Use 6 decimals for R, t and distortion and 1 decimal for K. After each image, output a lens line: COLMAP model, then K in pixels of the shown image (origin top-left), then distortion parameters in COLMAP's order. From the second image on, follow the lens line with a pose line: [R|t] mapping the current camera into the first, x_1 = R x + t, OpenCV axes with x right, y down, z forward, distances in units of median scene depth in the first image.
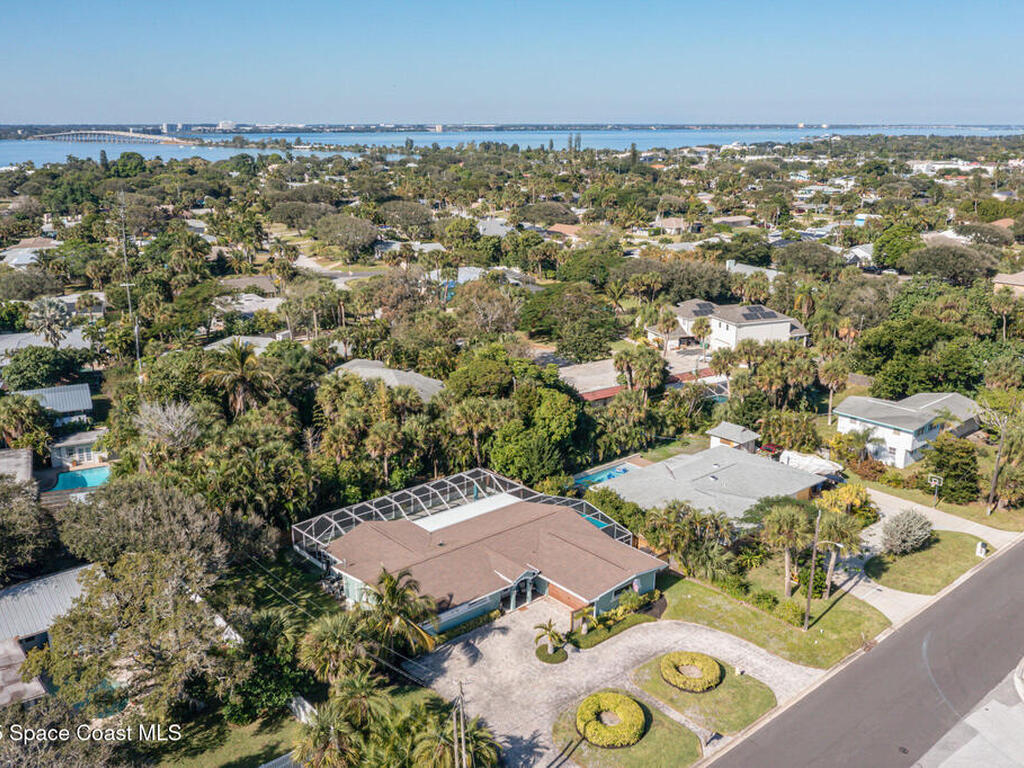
lens RADIAL K [[906.9, 0, 512.0], [0, 906.9, 384.0], [0, 0, 1]] dist [-0.015867, 0.012250]
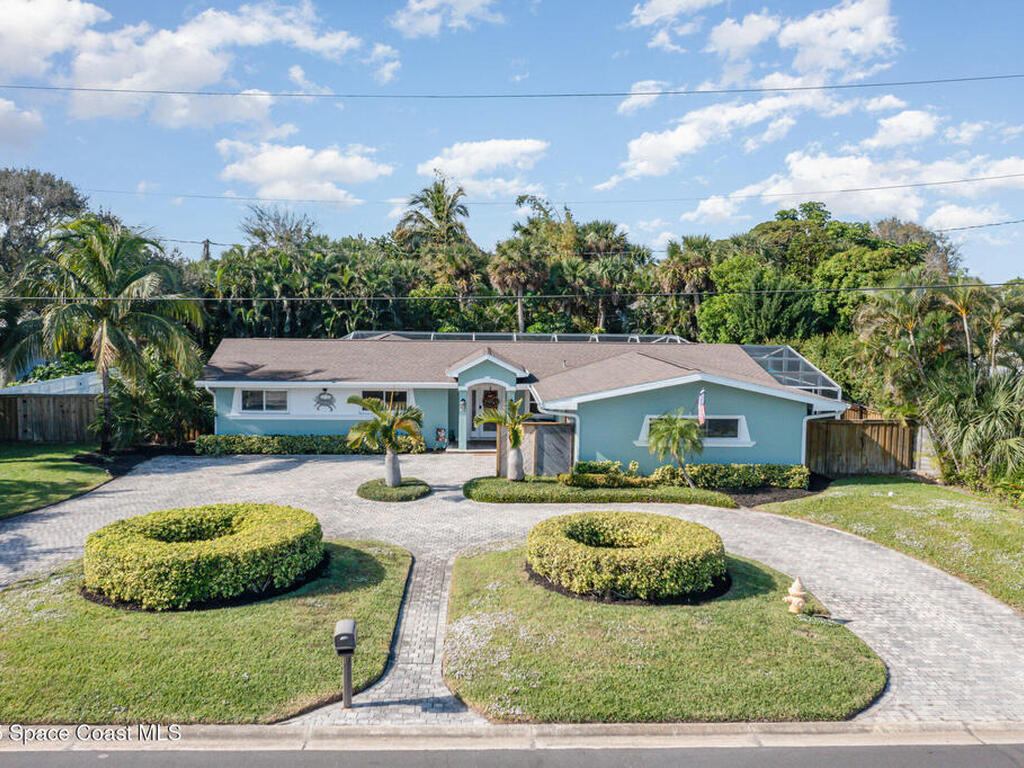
lens RADIAL K [[906.9, 0, 512.0], [0, 906.9, 384.0], [0, 0, 1]] dist [-0.015867, 0.012250]
pose [[0.781672, 0.065004, -0.620293, 0.292665], [-0.183837, 0.974382, -0.129553, 0.264296], [0.595981, 0.215301, 0.773597, 0.639398]]
